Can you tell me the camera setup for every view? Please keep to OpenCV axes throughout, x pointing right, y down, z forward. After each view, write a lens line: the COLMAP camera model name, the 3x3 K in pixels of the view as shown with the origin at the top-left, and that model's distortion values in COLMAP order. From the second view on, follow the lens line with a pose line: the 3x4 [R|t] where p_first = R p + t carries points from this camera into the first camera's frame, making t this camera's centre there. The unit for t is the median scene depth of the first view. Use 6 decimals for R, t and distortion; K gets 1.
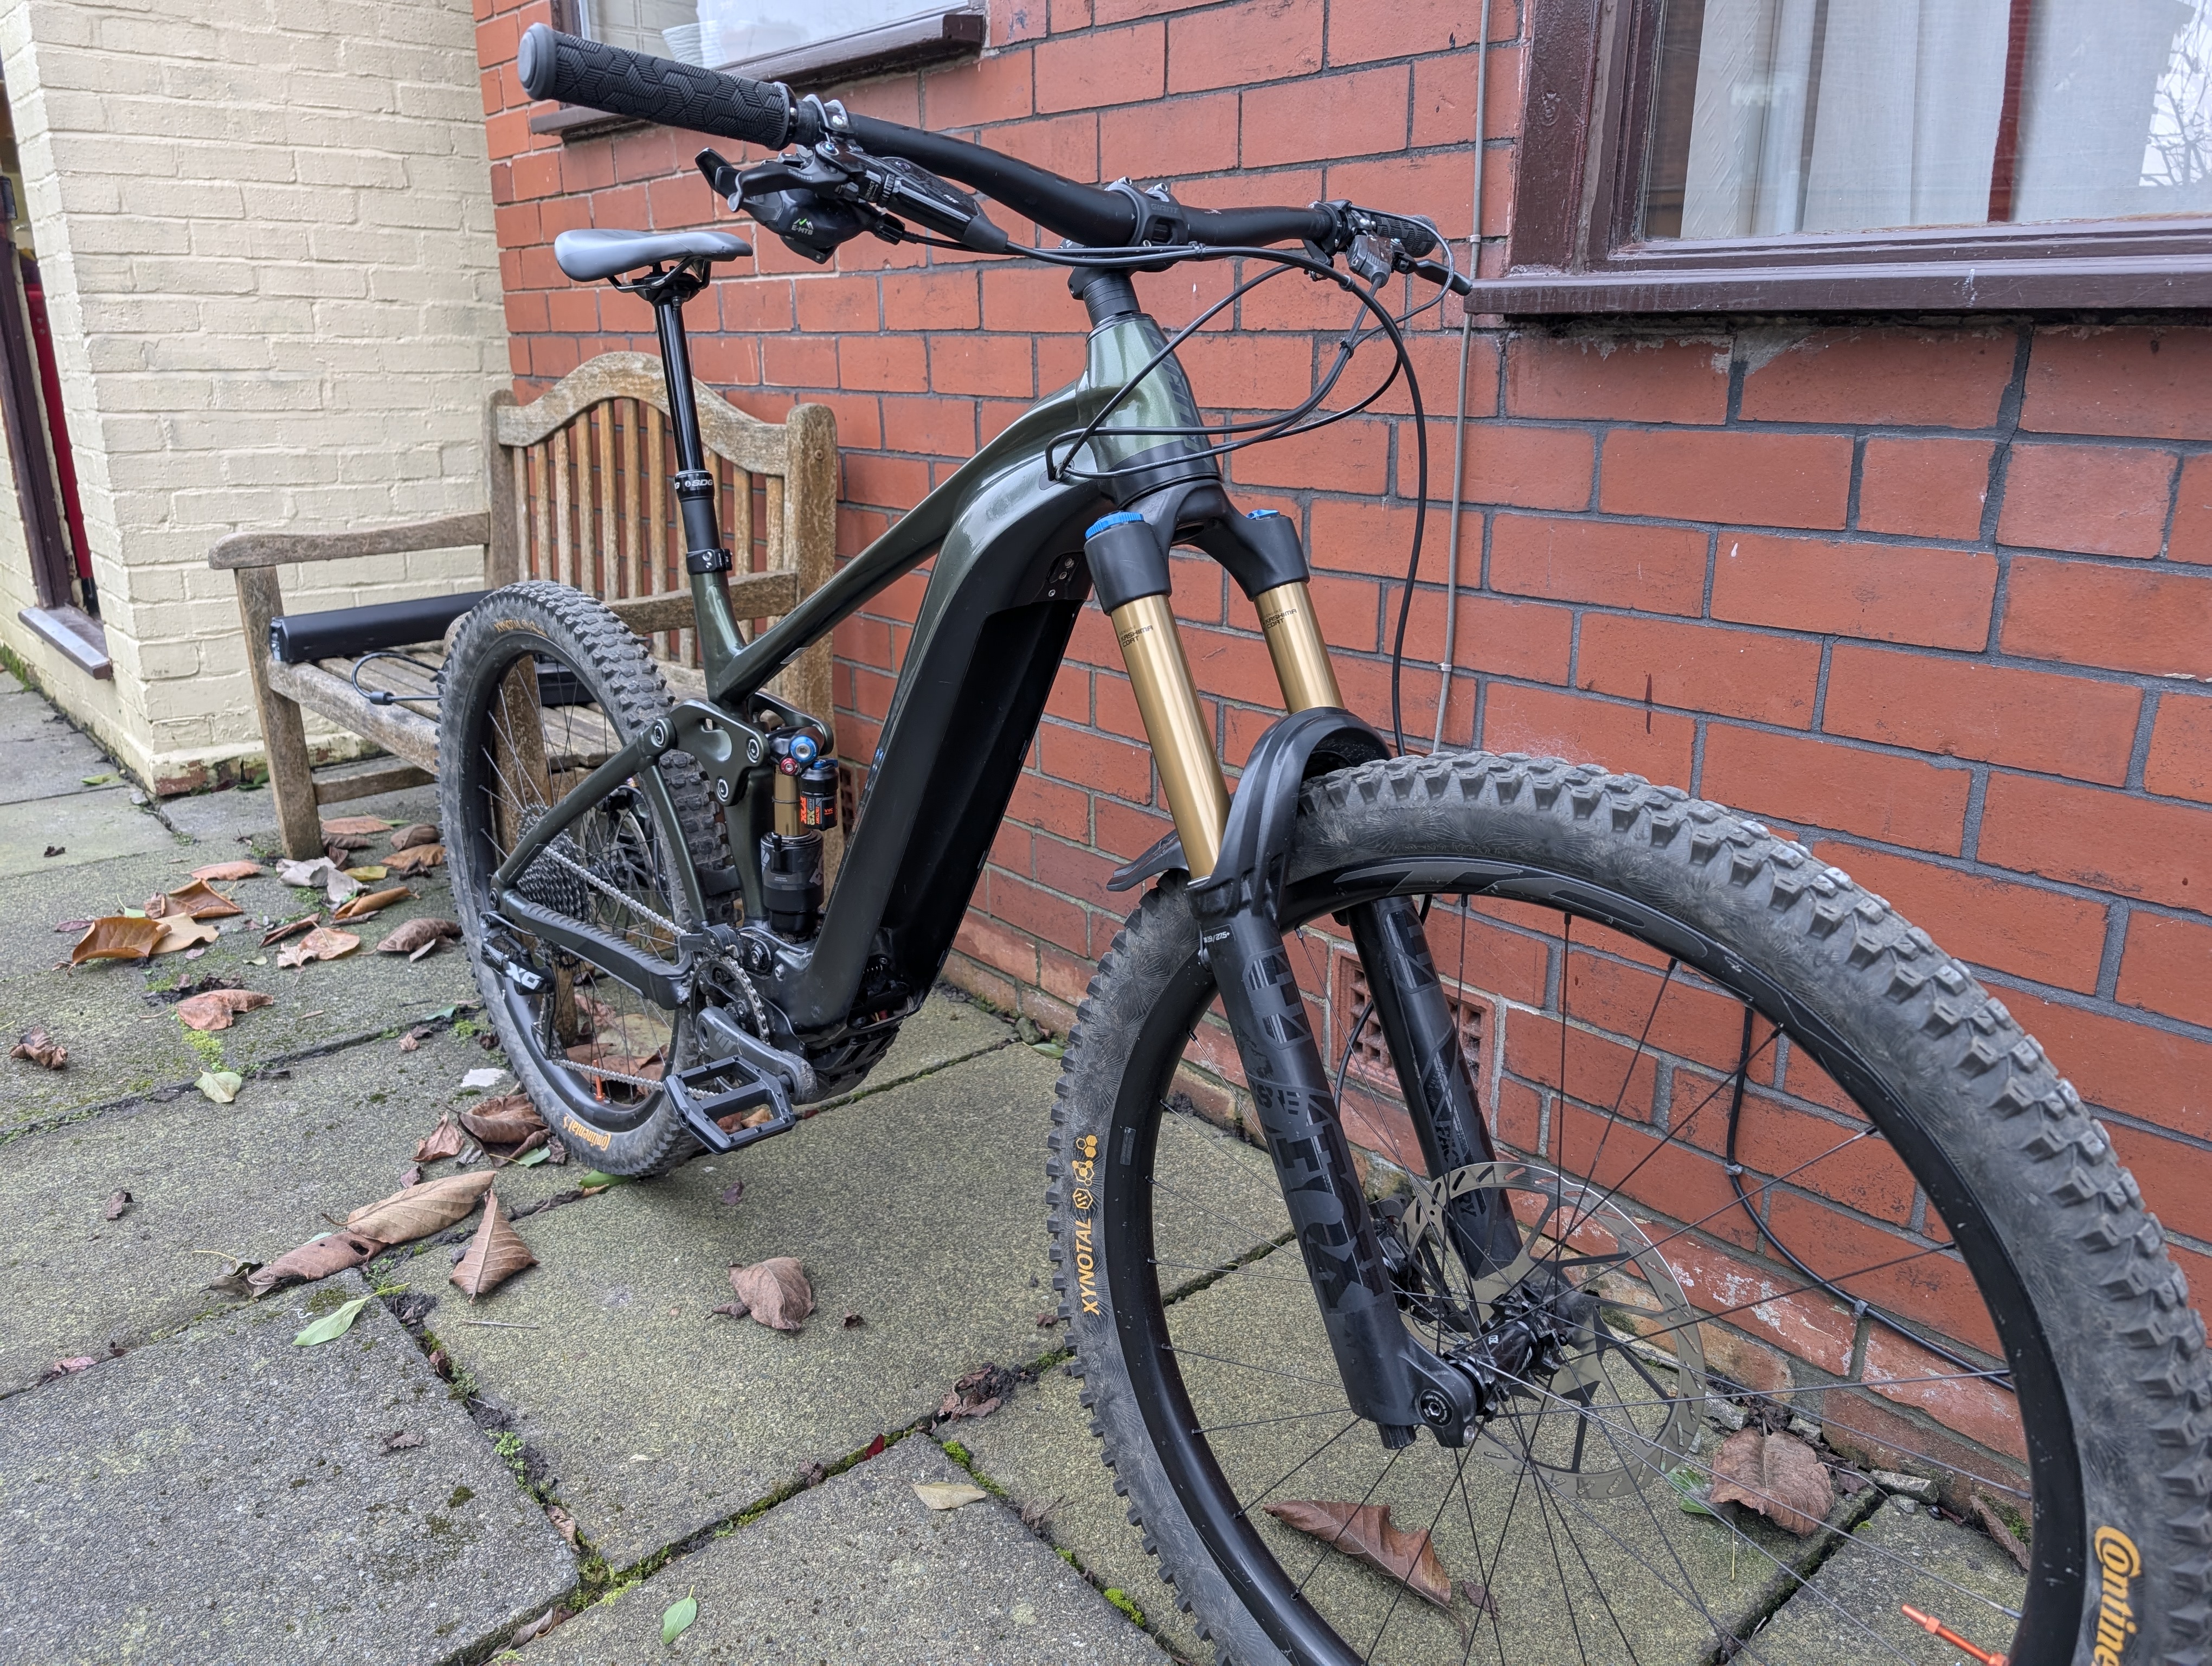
lens RADIAL K [[1602.6, 0, 1099.8], [0, 1602.6, 821.0], [0, 0, 1]] dist [0.015477, -0.011758]
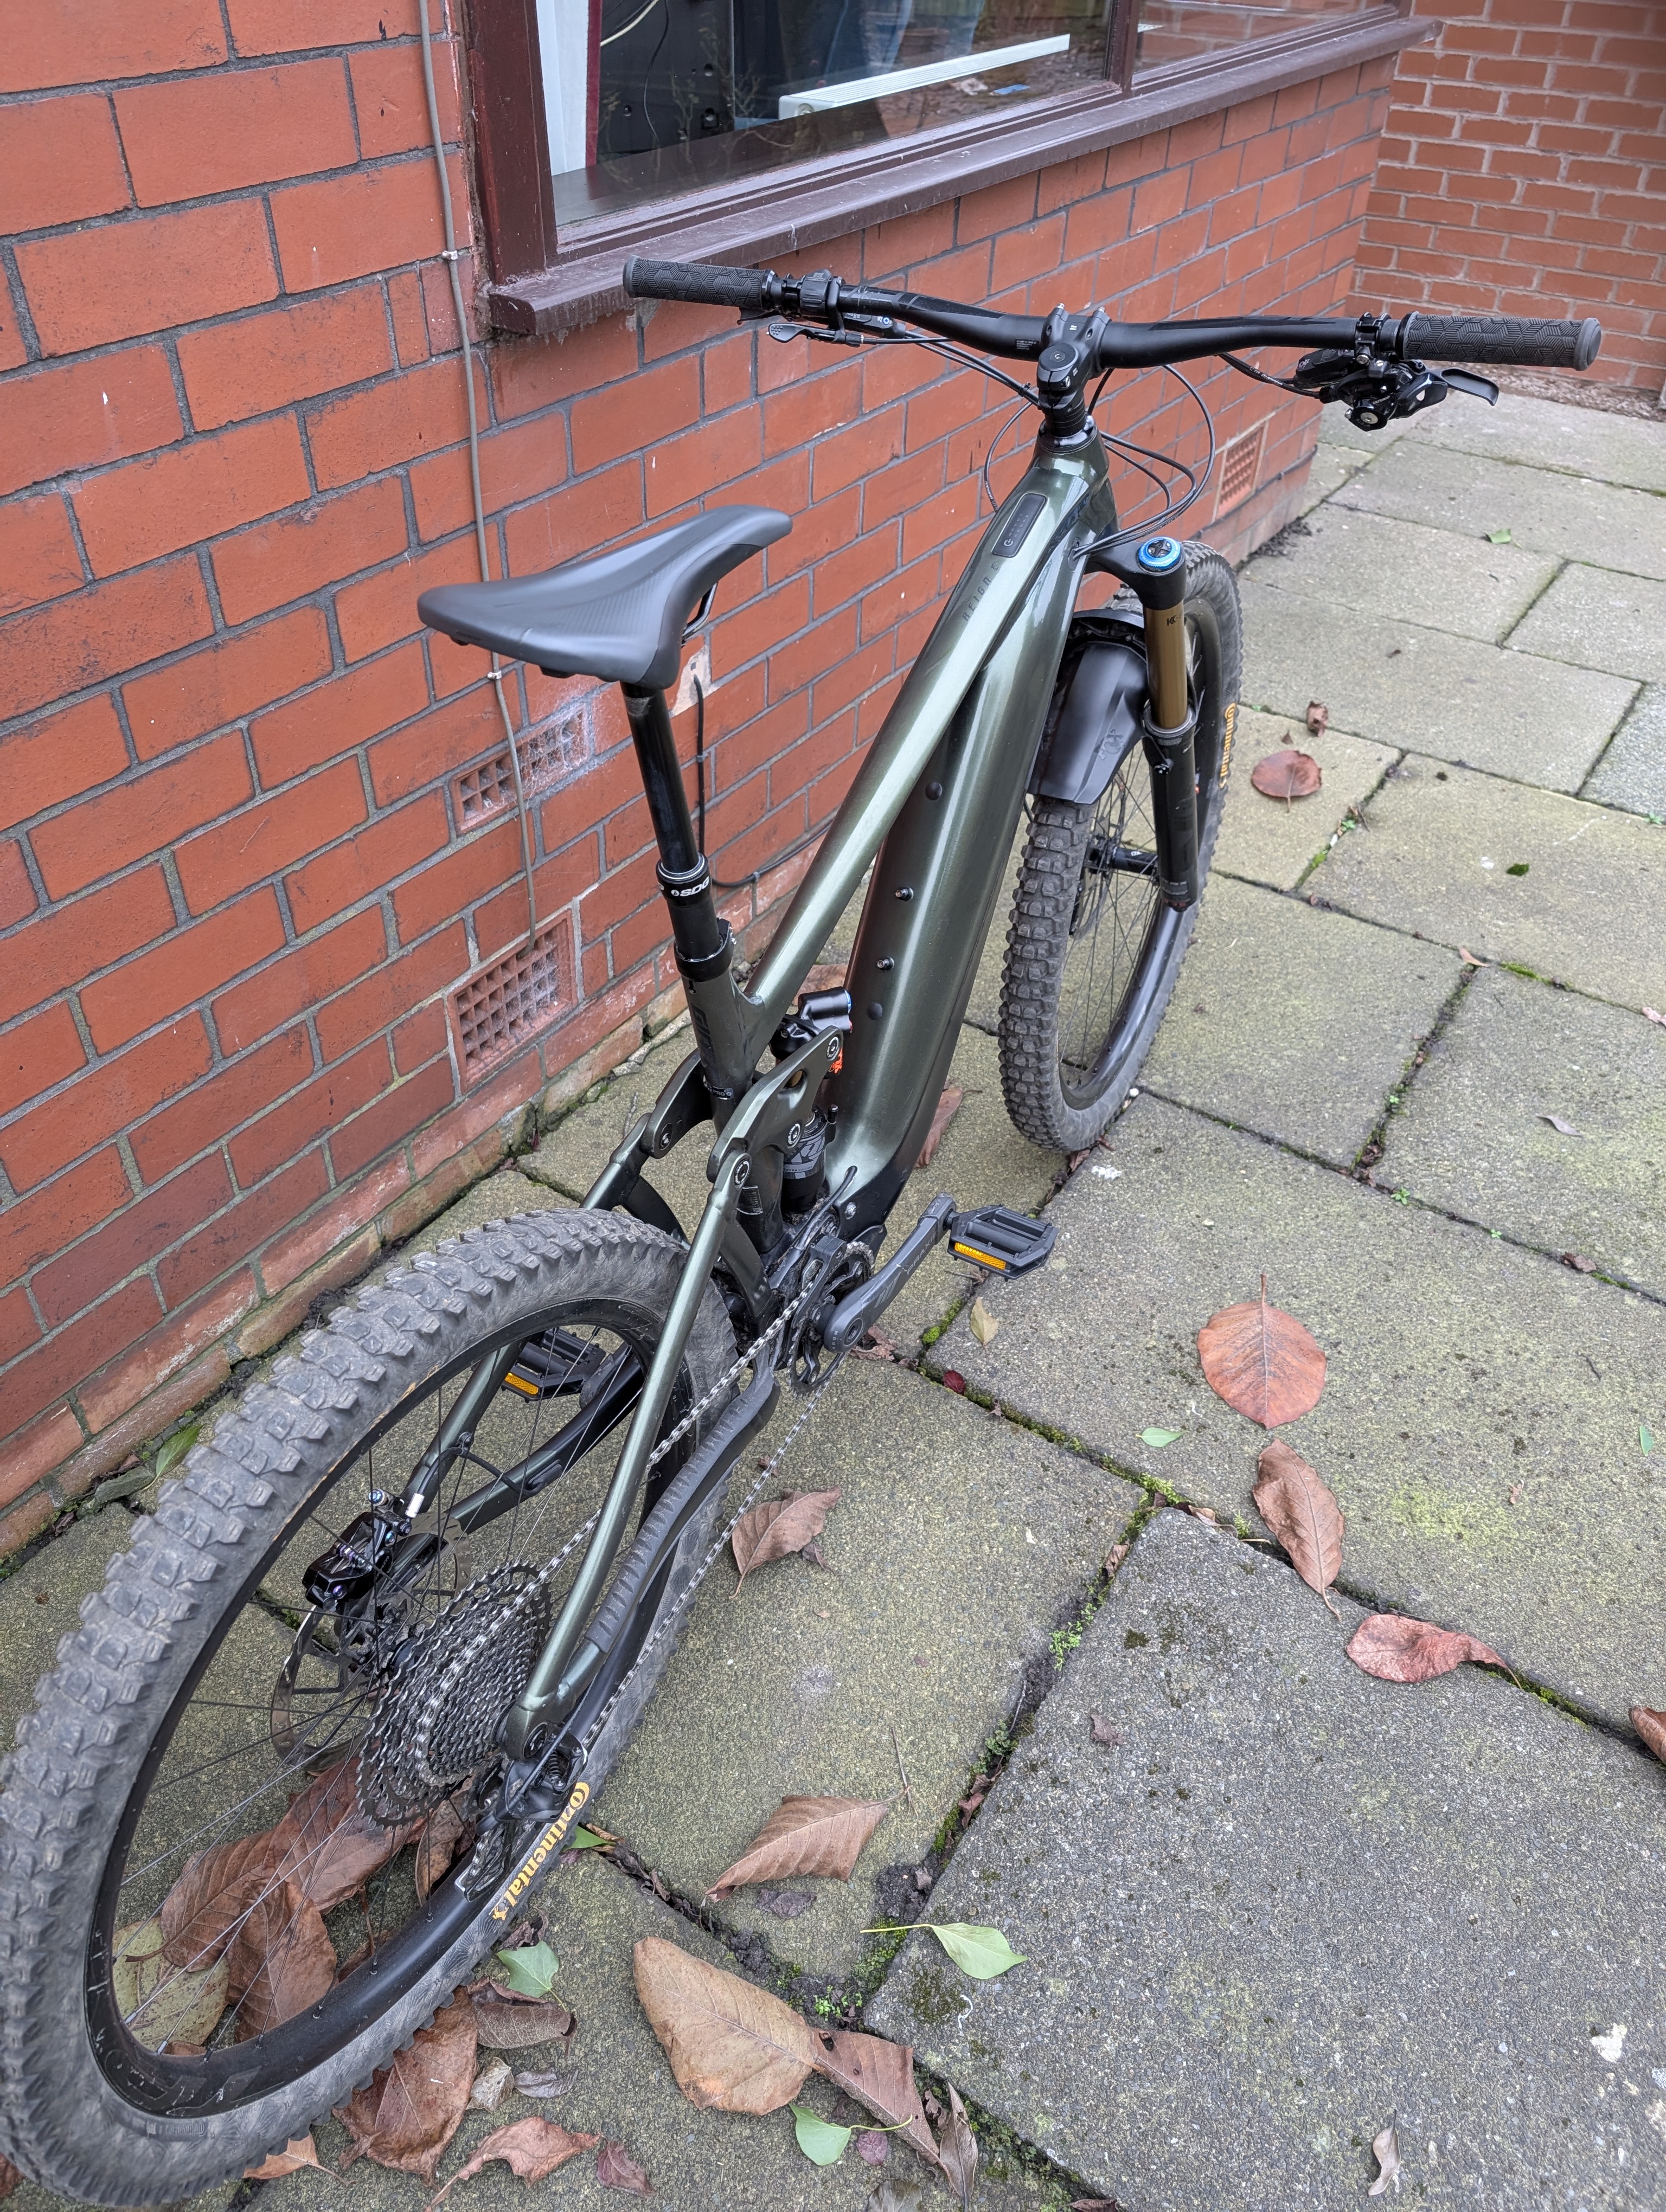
lens RADIAL K [[1602.6, 0, 825.5], [0, 1602.6, 1102.0], [0, 0, 1]] dist [0.015477, -0.011758]
pose [[-0.282358, -0.619633, 0.732345, -0.855578], [0.260230, 0.685310, 0.680169, -0.609103], [-0.923339, 0.382629, -0.032256, 1.009041]]
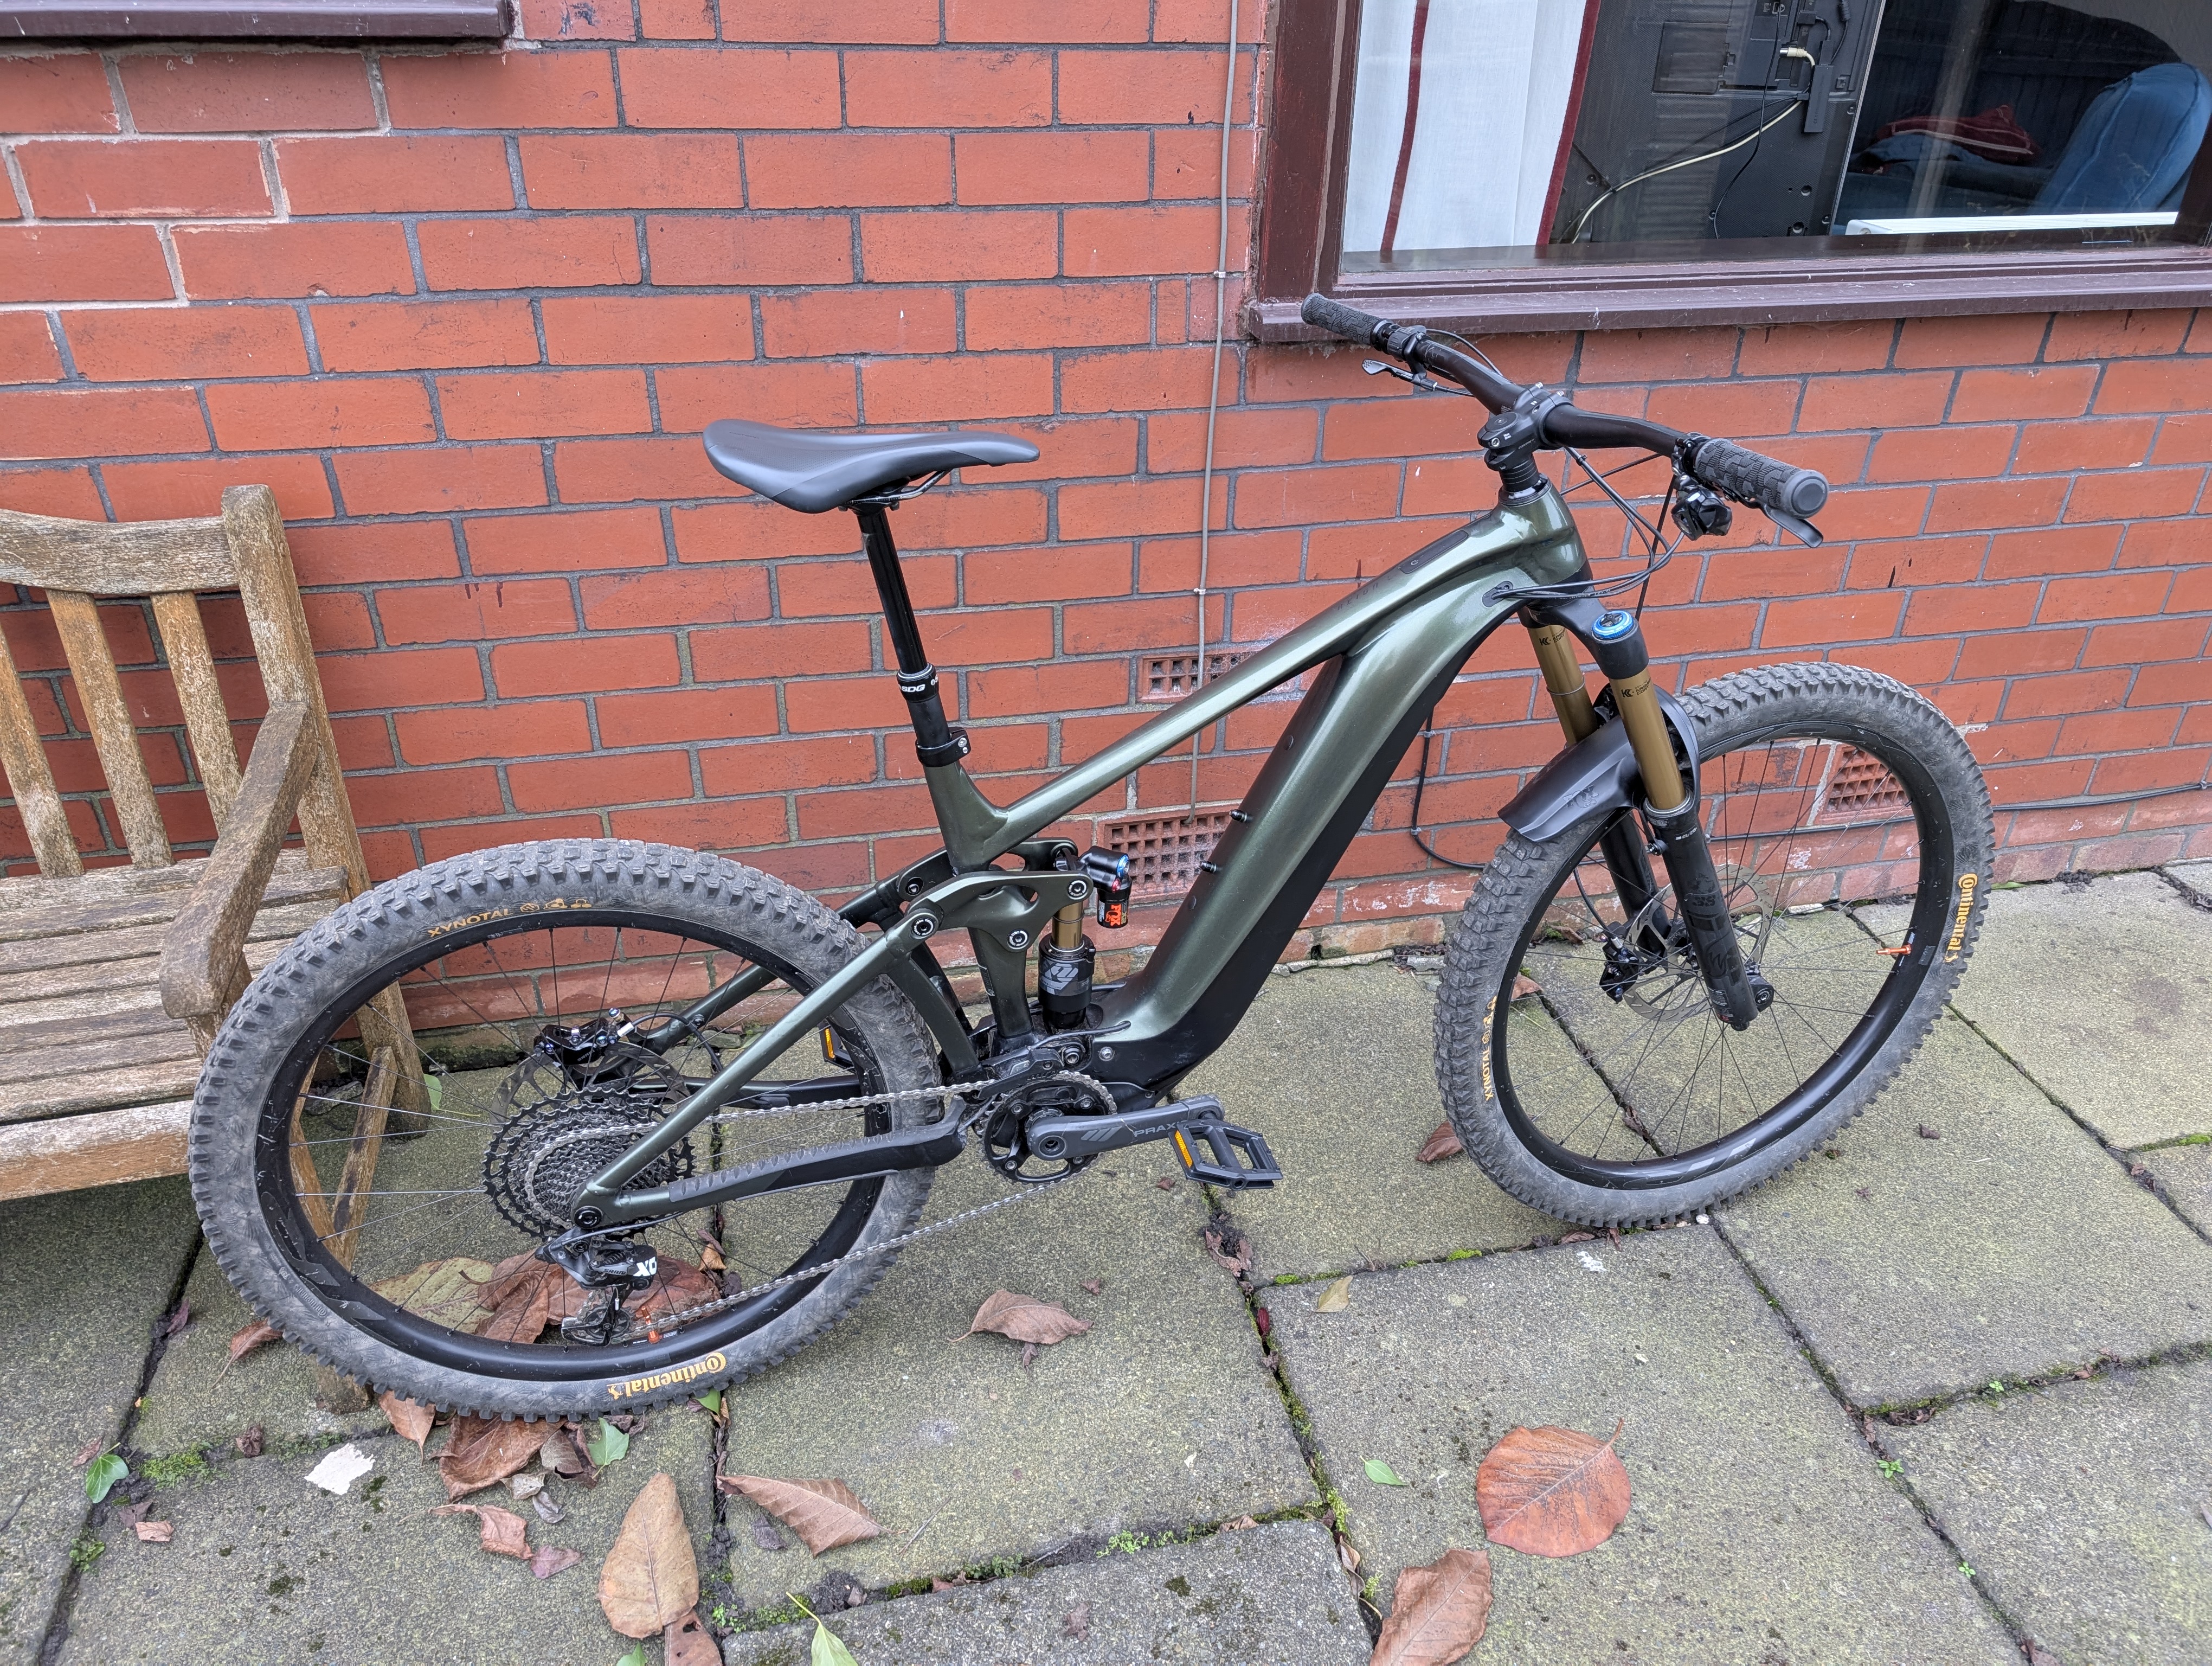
lens RADIAL K [[1602.6, 0, 1116.8], [0, 1602.6, 811.6], [0, 0, 1]] dist [0.015477, -0.011758]
pose [[0.463024, -0.439484, 0.769716, -0.973232], [0.238264, 0.898166, 0.369497, -0.466479], [-0.853721, 0.012309, 0.520585, 0.403849]]
